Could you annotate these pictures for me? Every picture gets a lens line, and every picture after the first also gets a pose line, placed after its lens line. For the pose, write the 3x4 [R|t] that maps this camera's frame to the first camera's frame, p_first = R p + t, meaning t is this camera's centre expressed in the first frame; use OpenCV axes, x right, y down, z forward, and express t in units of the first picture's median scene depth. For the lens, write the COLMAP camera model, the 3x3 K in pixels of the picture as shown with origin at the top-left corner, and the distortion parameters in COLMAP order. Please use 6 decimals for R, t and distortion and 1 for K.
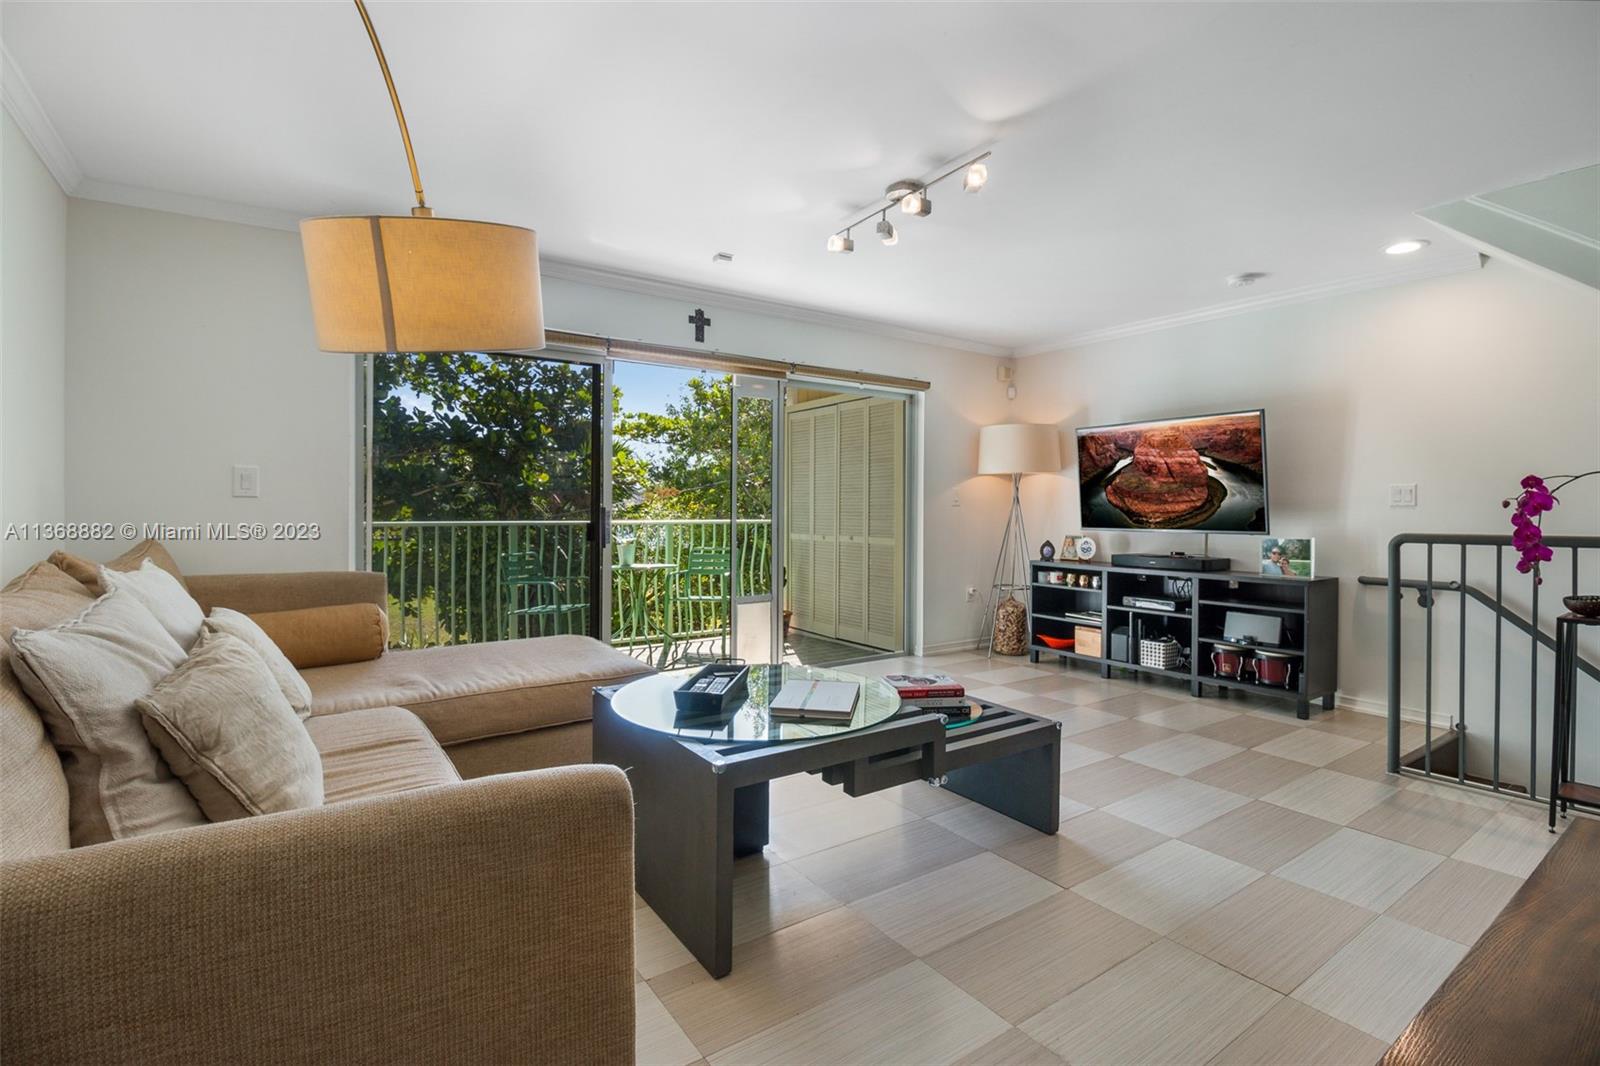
lens RADIAL K [[745.8, 0, 801.0], [0, 745.8, 510.5], [0, 0, 1]] dist [0.001067, -0.000393]
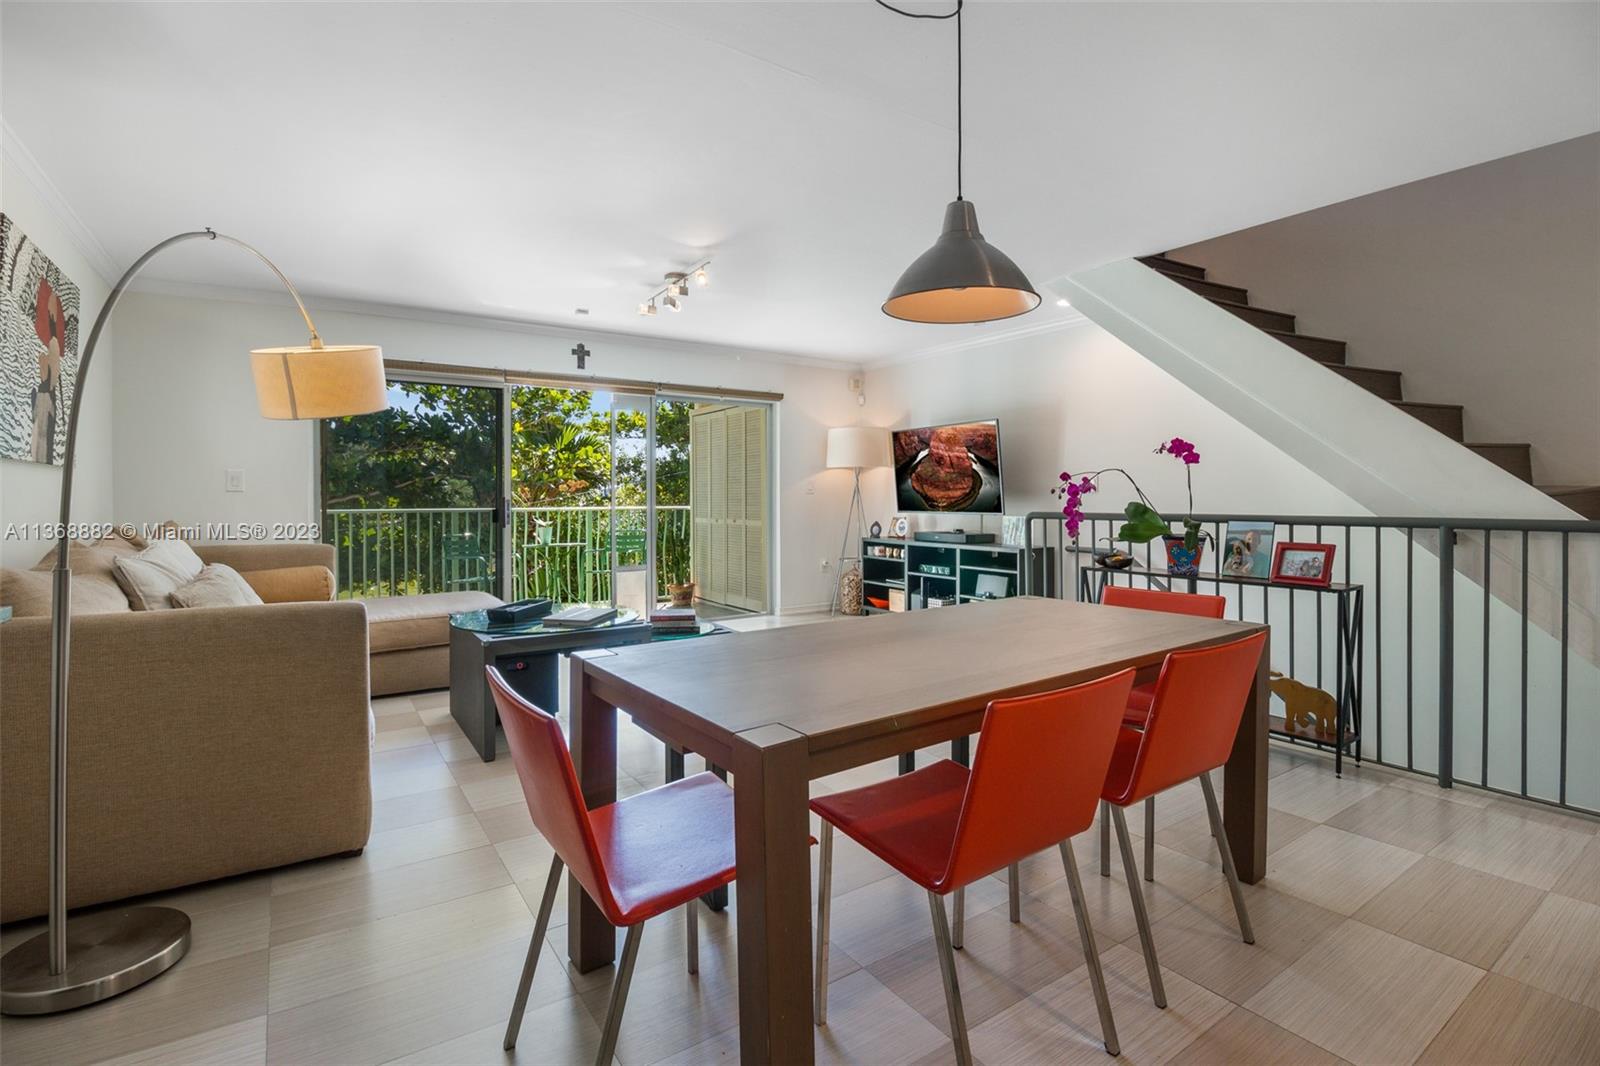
lens RADIAL K [[773.3, 0, 801.6], [0, 773.3, 493.3], [0, 0, 1]] dist [-0.004364, -0.000942]
pose [[0.999645, -0.006257, -0.025888, 0.248311], [0.006068, 0.999954, -0.007376, 0.002601], [0.025933, 0.007216, 0.999638, -0.295798]]
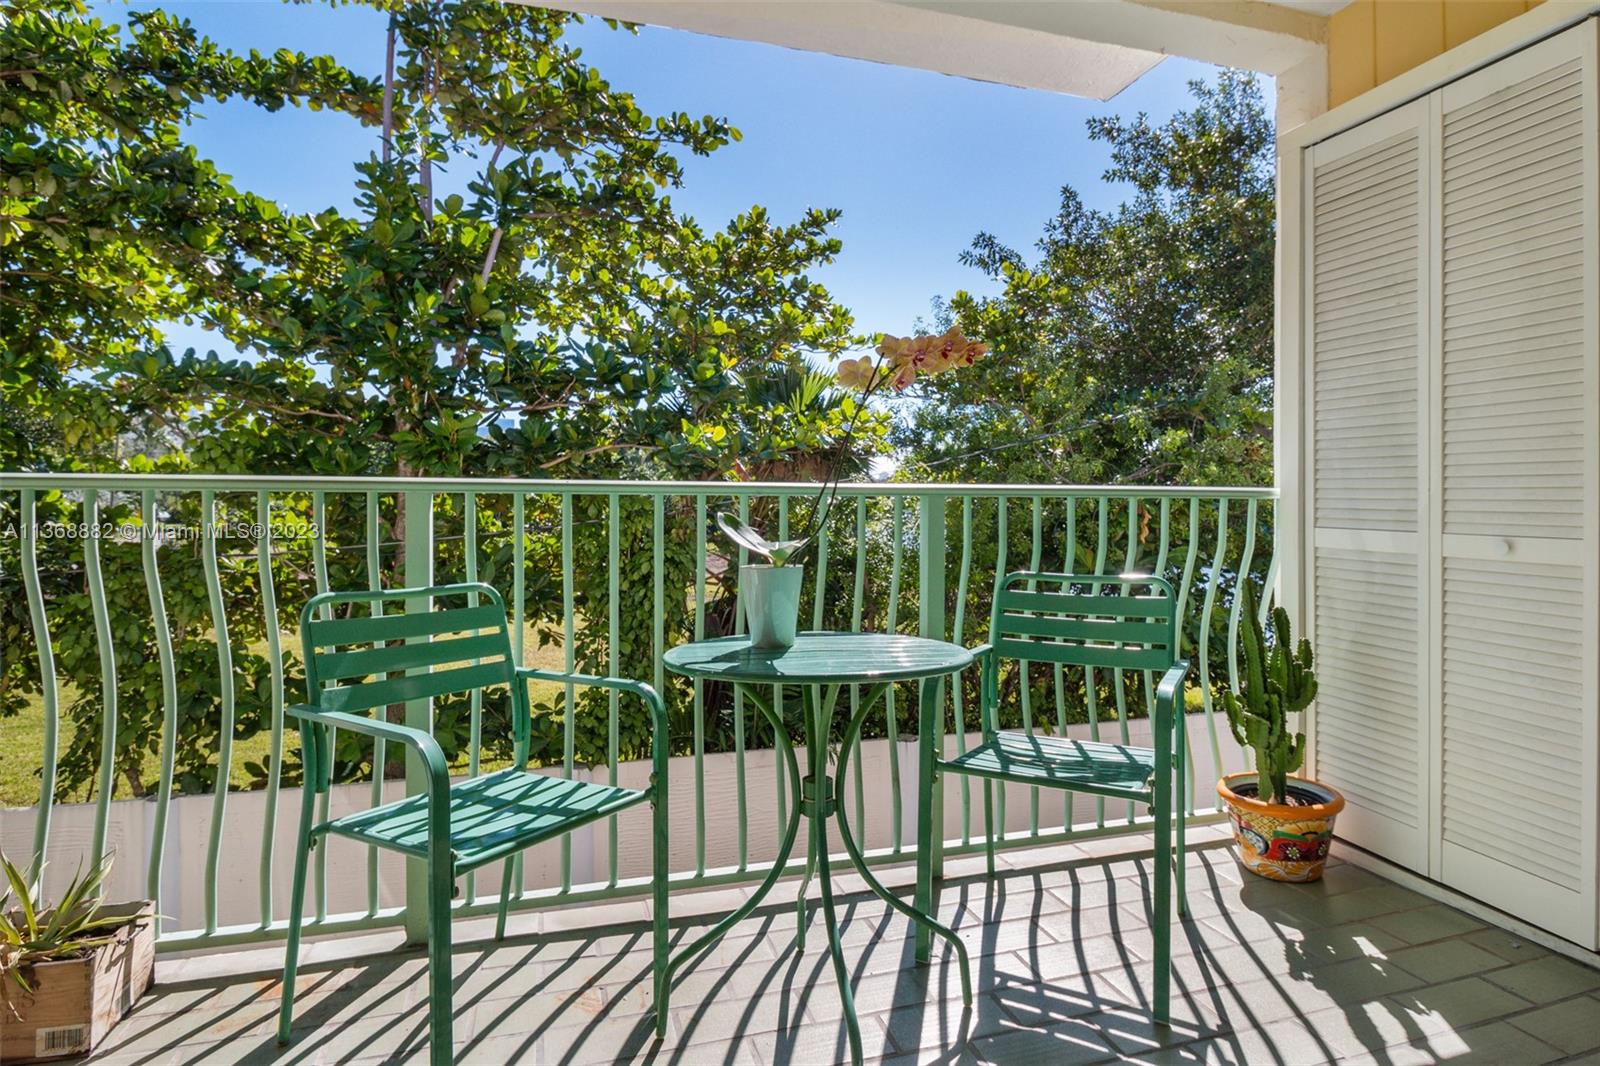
lens RADIAL K [[806.3, 0, 795.3], [0, 806.3, 509.1], [0, 0, 1]] dist [-0.051334, 0.000492]
pose [[0.946909, 0.000521, -0.321500, -0.150029], [0.003166, 0.999935, 0.010945, 0.023805], [0.321485, -0.011382, 0.946846, 0.821238]]
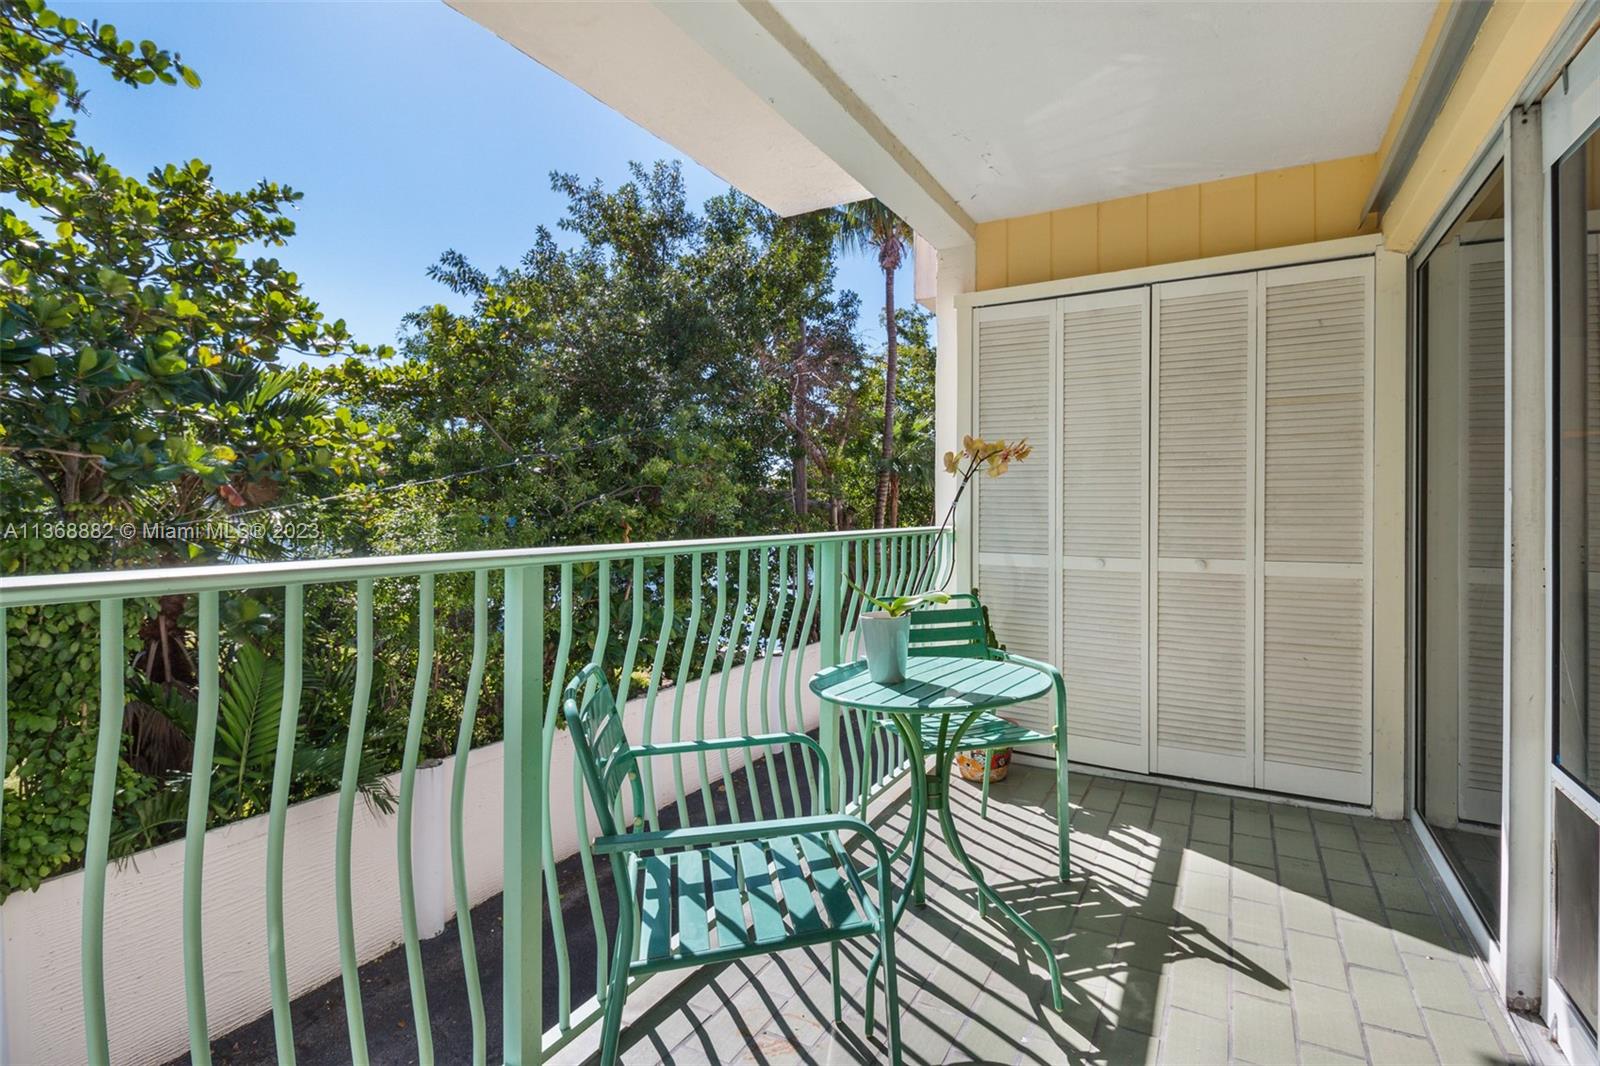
lens RADIAL K [[740.5, 0, 801.9], [0, 740.5, 505.3], [0, 0, 1]] dist [-0.000926, -0.027930]
pose [[0.899872, 0.003418, 0.436141, -0.441143], [-0.001187, 0.999985, -0.005389, 0.002214], [-0.436153, 0.004332, 0.899862, 0.815899]]
